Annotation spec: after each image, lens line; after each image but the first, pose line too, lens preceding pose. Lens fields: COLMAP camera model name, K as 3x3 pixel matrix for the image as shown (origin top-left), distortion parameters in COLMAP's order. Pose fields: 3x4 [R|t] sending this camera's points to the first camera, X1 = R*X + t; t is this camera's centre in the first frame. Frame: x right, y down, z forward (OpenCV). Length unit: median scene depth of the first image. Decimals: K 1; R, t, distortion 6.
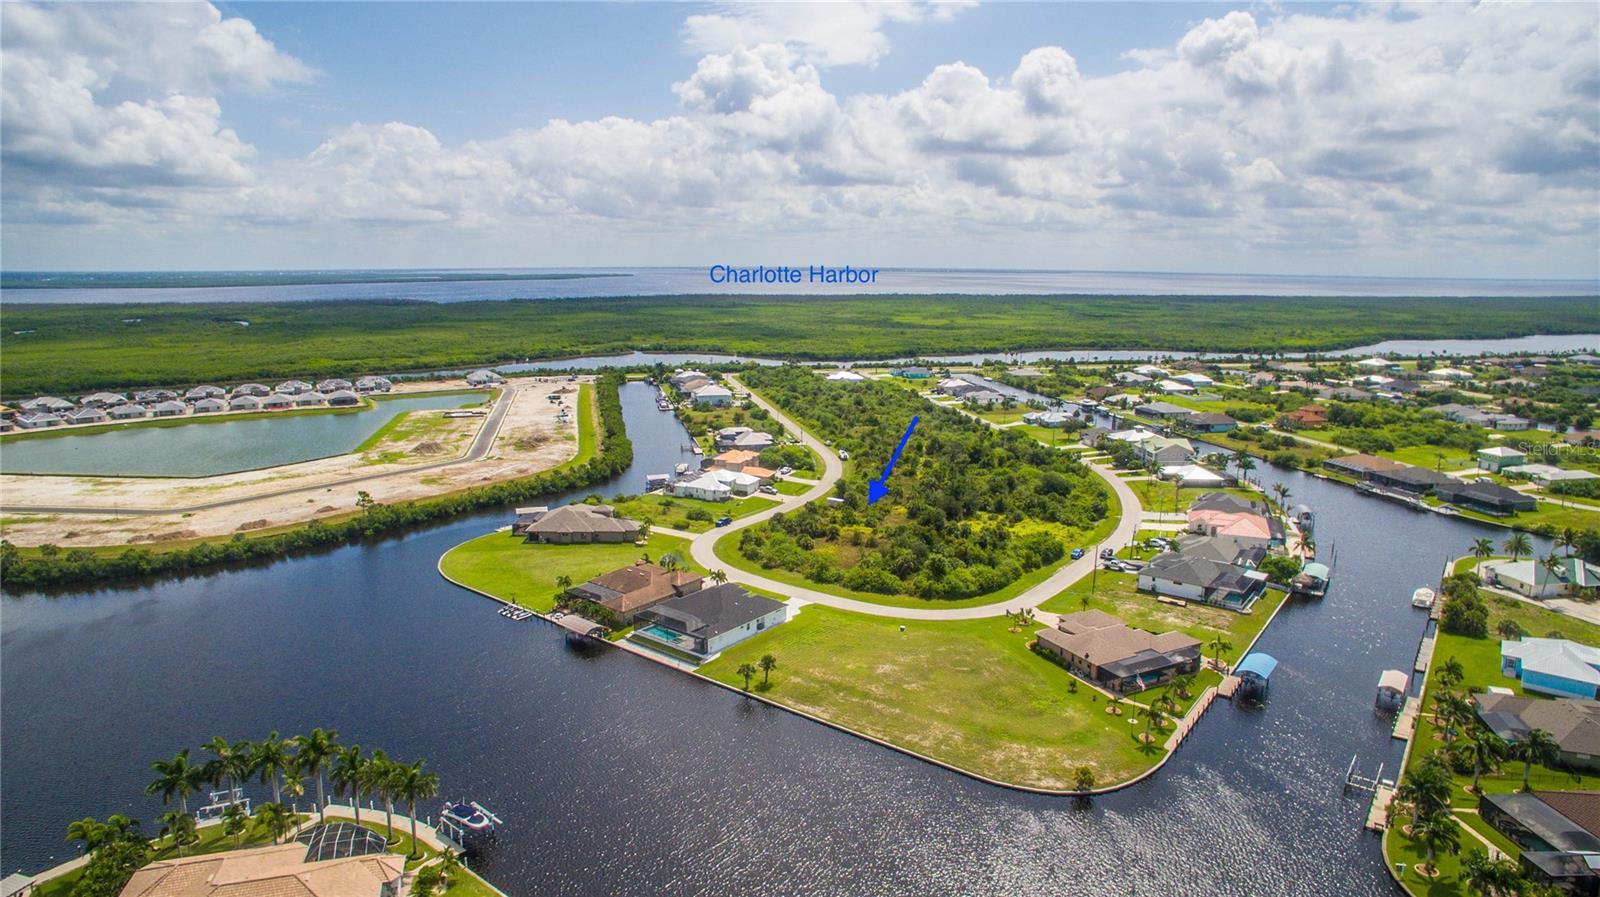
lens RADIAL K [[967.8, 0, 728.8], [0, 967.8, 486.4], [0, 0, 1]] dist [-0.112563, 0.072380]
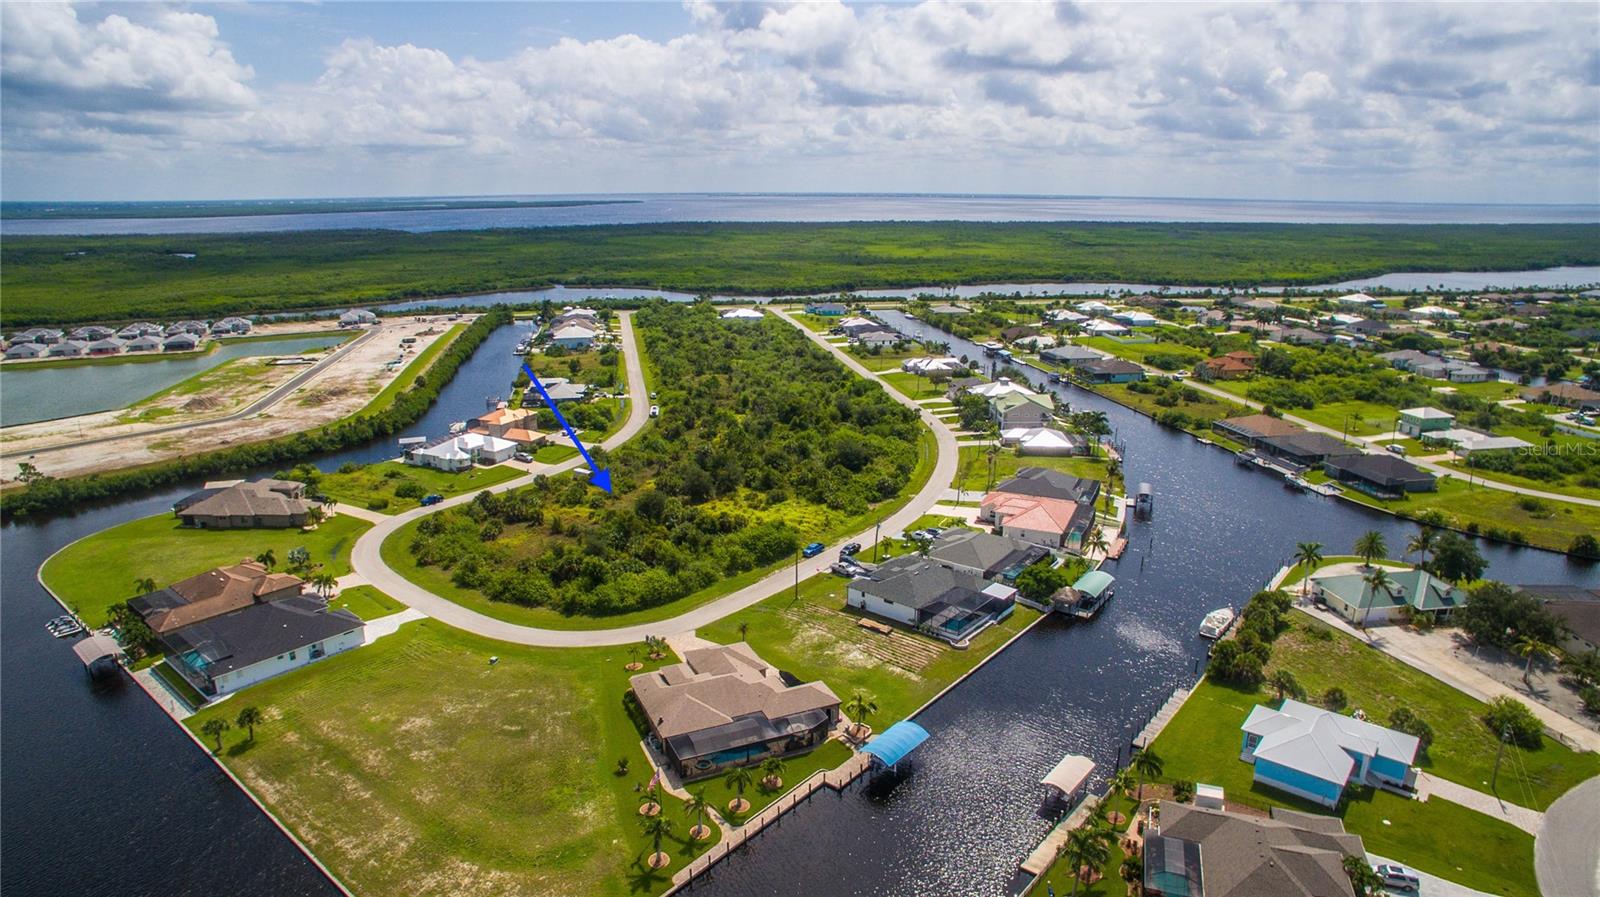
lens RADIAL K [[967.8, 0, 763.9], [0, 967.8, 487.1], [0, 0, 1]] dist [-0.112563, 0.072380]
pose [[0.999780, 0.003601, -0.020658, 0.156006], [-0.002072, 0.997289, 0.073555, -0.018880], [0.020867, -0.073496, 0.997077, 0.090722]]
